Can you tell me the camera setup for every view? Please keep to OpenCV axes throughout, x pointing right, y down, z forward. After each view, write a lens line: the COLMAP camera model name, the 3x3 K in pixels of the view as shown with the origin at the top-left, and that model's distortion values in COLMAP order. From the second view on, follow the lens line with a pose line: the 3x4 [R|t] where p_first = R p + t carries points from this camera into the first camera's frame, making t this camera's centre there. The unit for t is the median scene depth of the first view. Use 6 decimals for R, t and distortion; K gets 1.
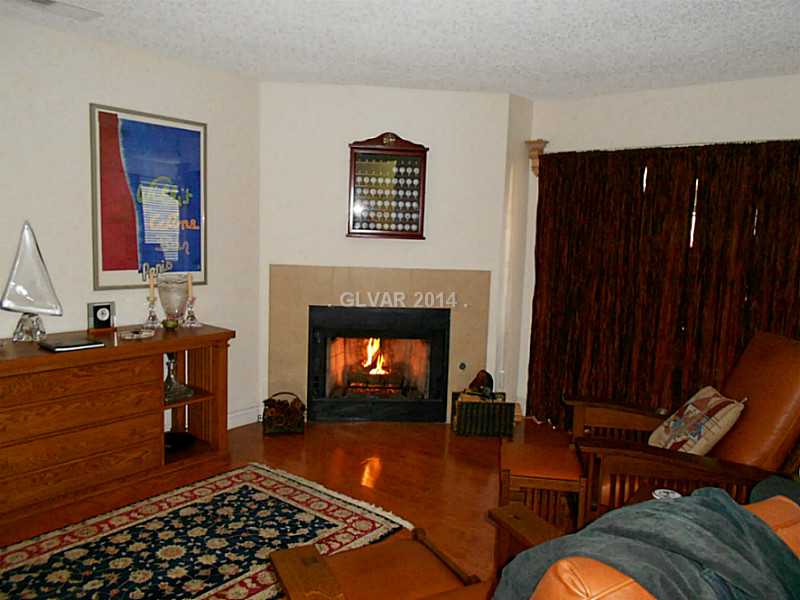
lens RADIAL K [[611.3, 0, 400.0], [0, 611.3, 300.0], [0, 0, 1]] dist [-0.004486, 0.002704]
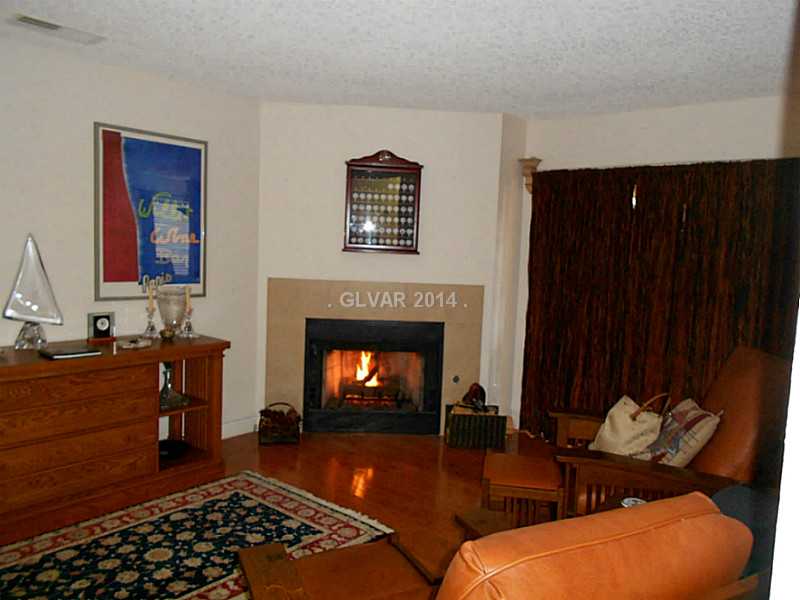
lens RADIAL K [[610.3, 0, 400.0], [0, 610.3, 300.0], [0, 0, 1]] dist [-0.003054, 0.006029]
pose [[0.999757, 0.007884, -0.020569, 0.038680], [-0.008418, 0.999627, -0.025979, 0.005126], [0.020356, 0.026146, 0.999451, -0.024853]]
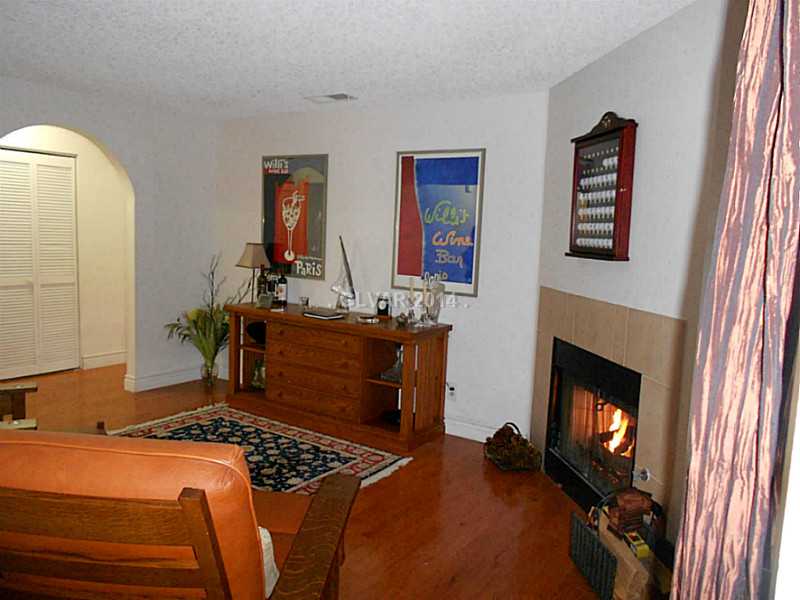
lens RADIAL K [[611.3, 0, 400.0], [0, 611.3, 300.0], [0, 0, 1]] dist [-0.004486, 0.002704]
pose [[0.092480, 0.077702, -0.992678, 0.869744], [-0.156817, 0.985645, 0.062542, -0.079020], [0.983288, 0.149885, 0.103337, 0.896786]]
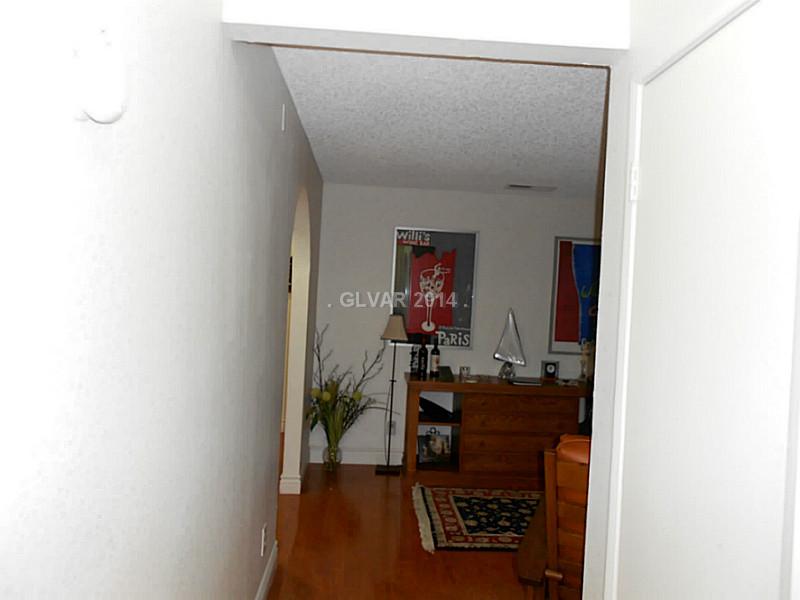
lens RADIAL K [[610.3, 0, 400.0], [0, 610.3, 300.0], [0, 0, 1]] dist [-0.003054, 0.006029]
pose [[0.658852, 0.004160, -0.752261, 0.425974], [-0.114025, 0.988983, -0.094397, 0.040341], [0.743581, 0.147970, 0.652068, -0.320811]]
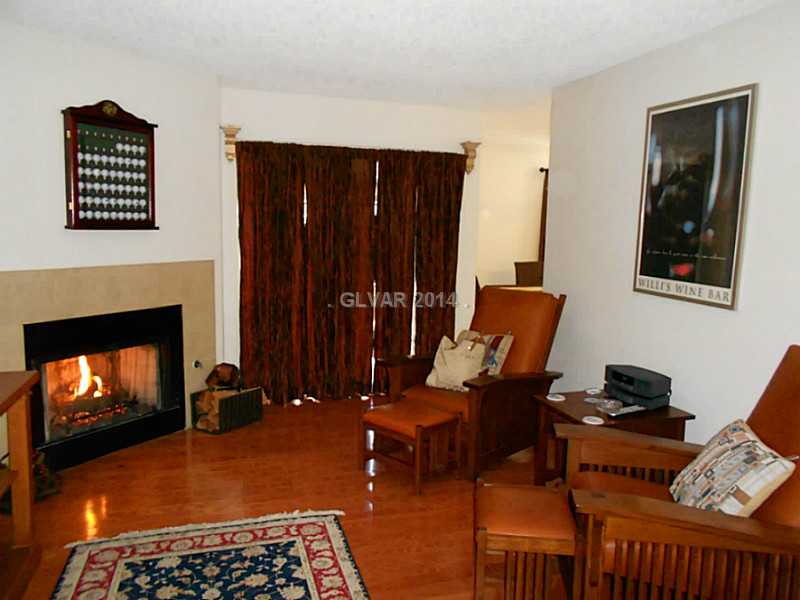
lens RADIAL K [[611.3, 0, 400.0], [0, 611.3, 300.0], [0, 0, 1]] dist [-0.004486, 0.002704]
pose [[0.575387, -0.125161, 0.808248, -0.618333], [0.088989, 0.991935, 0.090254, -0.060312], [-0.813026, 0.019994, 0.581884, 0.265816]]
